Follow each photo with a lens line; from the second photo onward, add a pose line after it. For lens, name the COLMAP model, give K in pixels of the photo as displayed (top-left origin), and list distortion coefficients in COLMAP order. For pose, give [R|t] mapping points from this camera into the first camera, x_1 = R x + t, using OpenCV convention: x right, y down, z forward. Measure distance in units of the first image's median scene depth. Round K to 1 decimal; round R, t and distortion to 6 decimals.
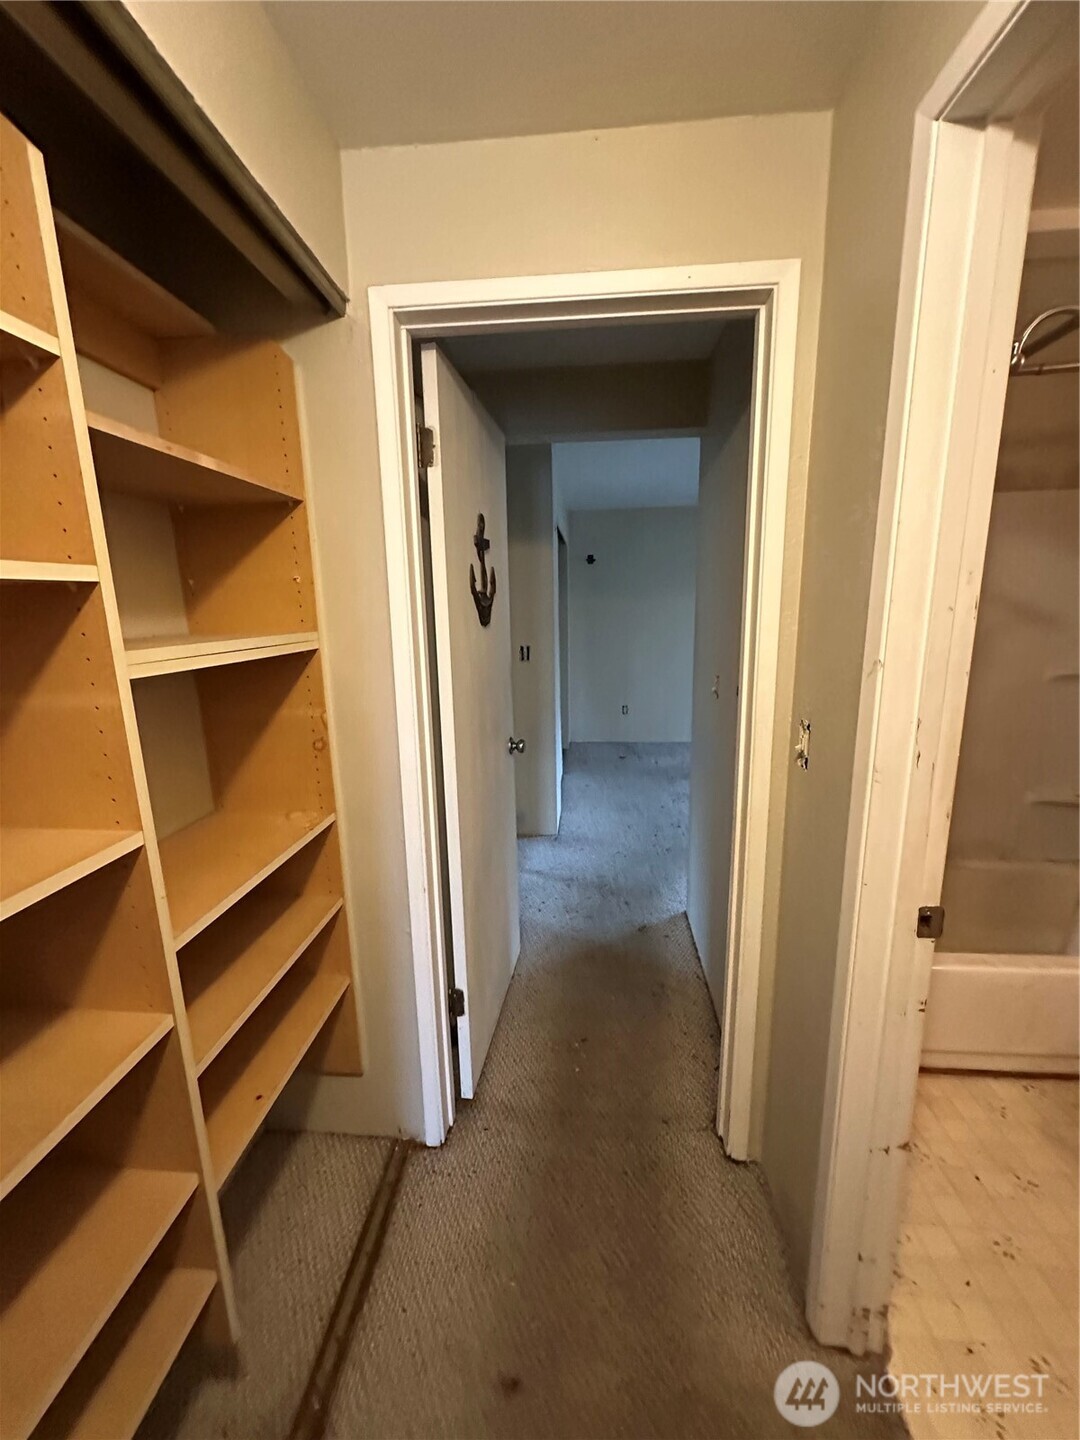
lens RADIAL K [[574.7, 0, 535.6], [0, 574.7, 715.9], [0, 0, 1]] dist [-0.003788, 0.001207]
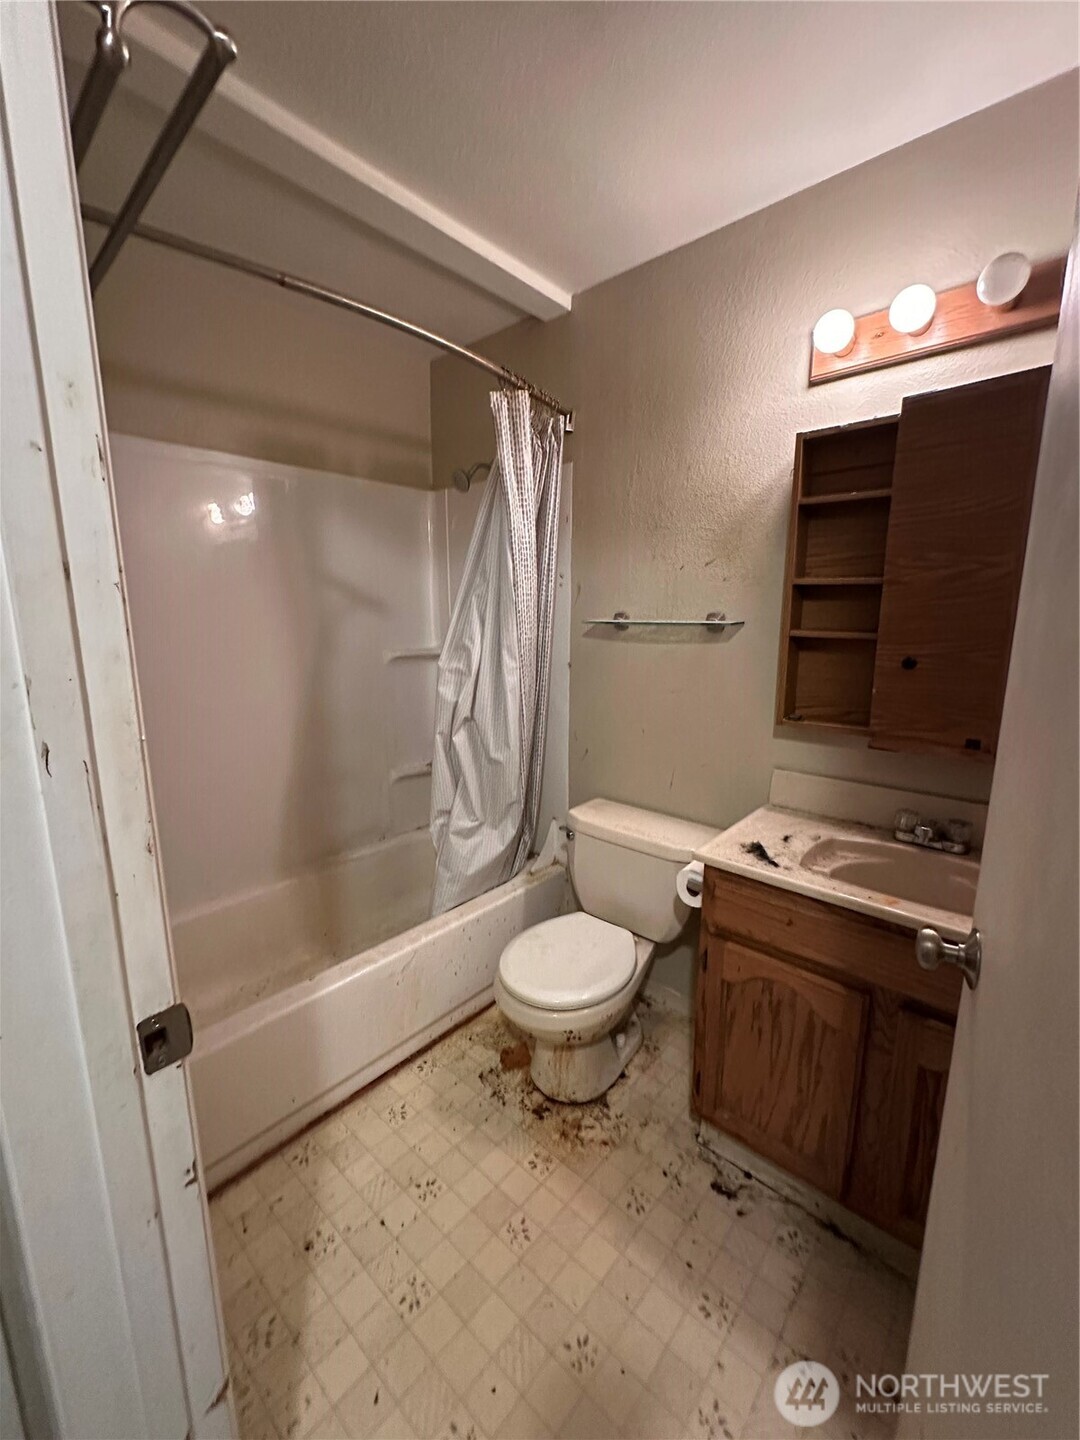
lens RADIAL K [[574.7, 0, 544.6], [0, 574.7, 714.5], [0, 0, 1]] dist [-0.003788, 0.001207]
pose [[0.592512, -0.117684, 0.796919, 0.264027], [0.144156, 0.988793, 0.038838, 0.040674], [-0.792558, 0.091868, 0.602837, 0.177716]]
